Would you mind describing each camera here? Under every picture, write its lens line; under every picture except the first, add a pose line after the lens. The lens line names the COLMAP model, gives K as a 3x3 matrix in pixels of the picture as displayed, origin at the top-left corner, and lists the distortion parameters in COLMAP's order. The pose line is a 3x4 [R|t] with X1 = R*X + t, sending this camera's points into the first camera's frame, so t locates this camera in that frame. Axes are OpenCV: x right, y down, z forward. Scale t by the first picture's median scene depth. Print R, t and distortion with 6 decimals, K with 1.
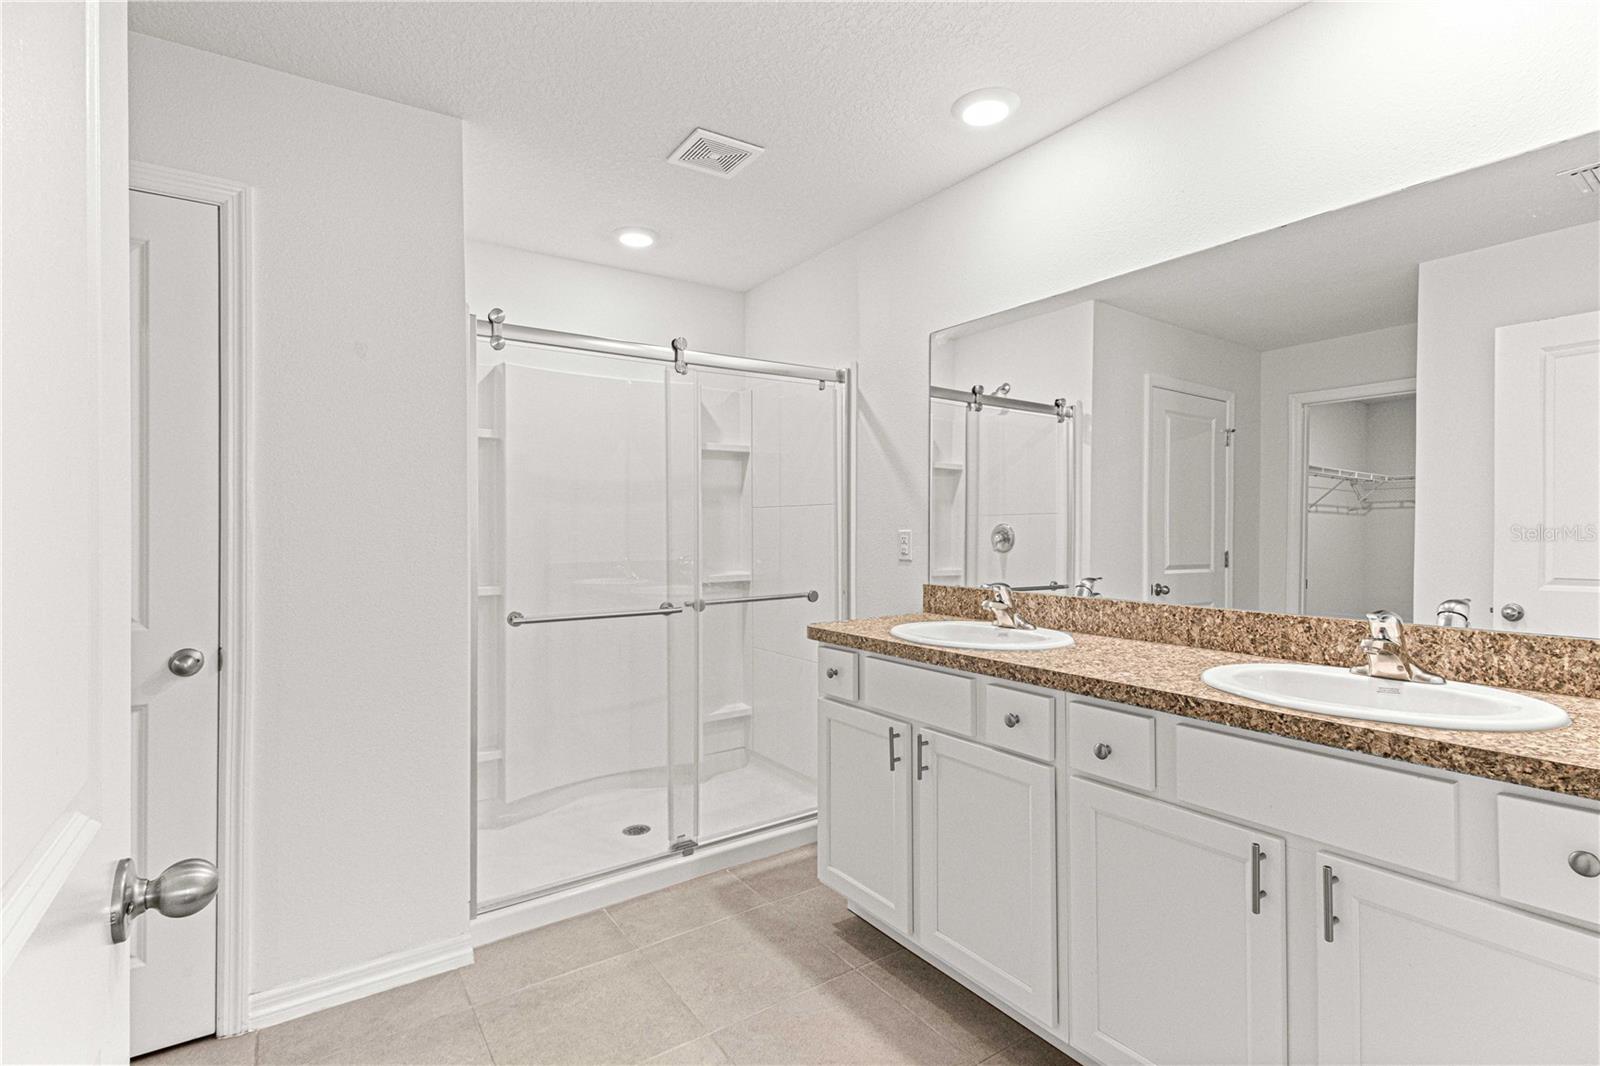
lens RADIAL K [[754.1, 0, 800.0], [0, 754.1, 533.0], [0, 0, 1]] dist [0.001308, 0.000132]
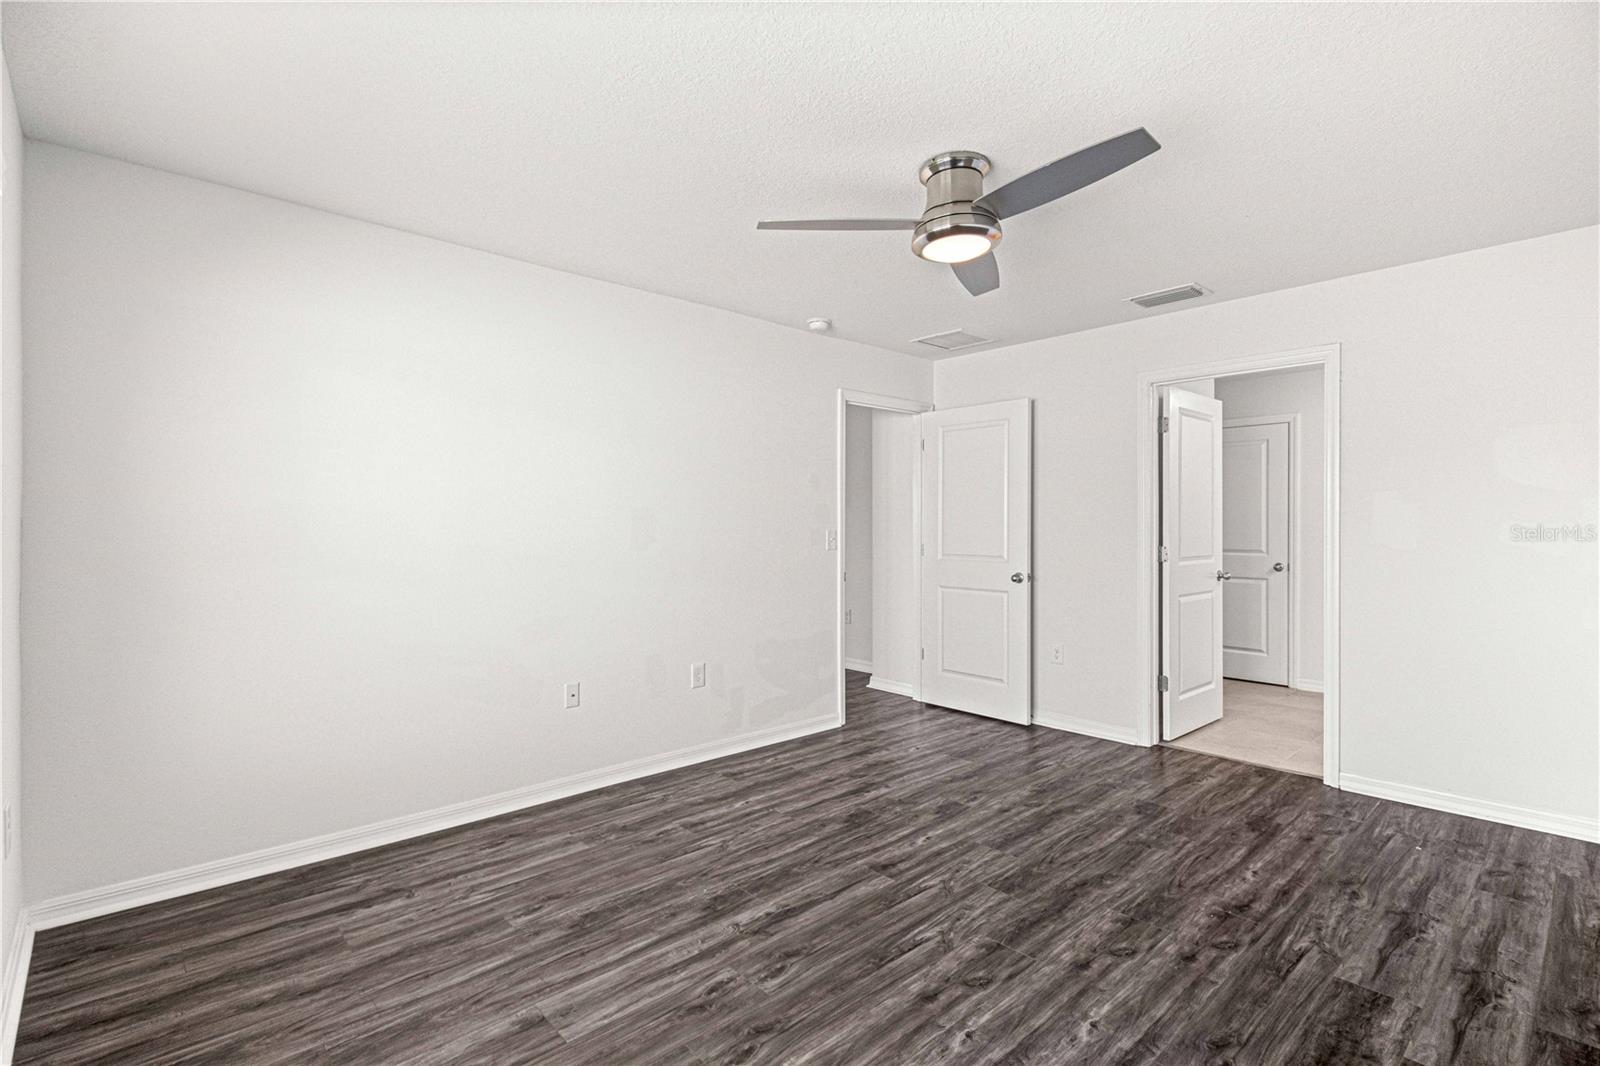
lens RADIAL K [[754.1, 0, 800.0], [0, 754.1, 533.0], [0, 0, 1]] dist [0.001308, 0.000132]
pose [[0.145662, 0.014756, -0.989224, 2.092393], [0.011725, 0.999793, 0.016640, -0.053165], [0.989265, -0.014022, 0.145458, -1.505025]]
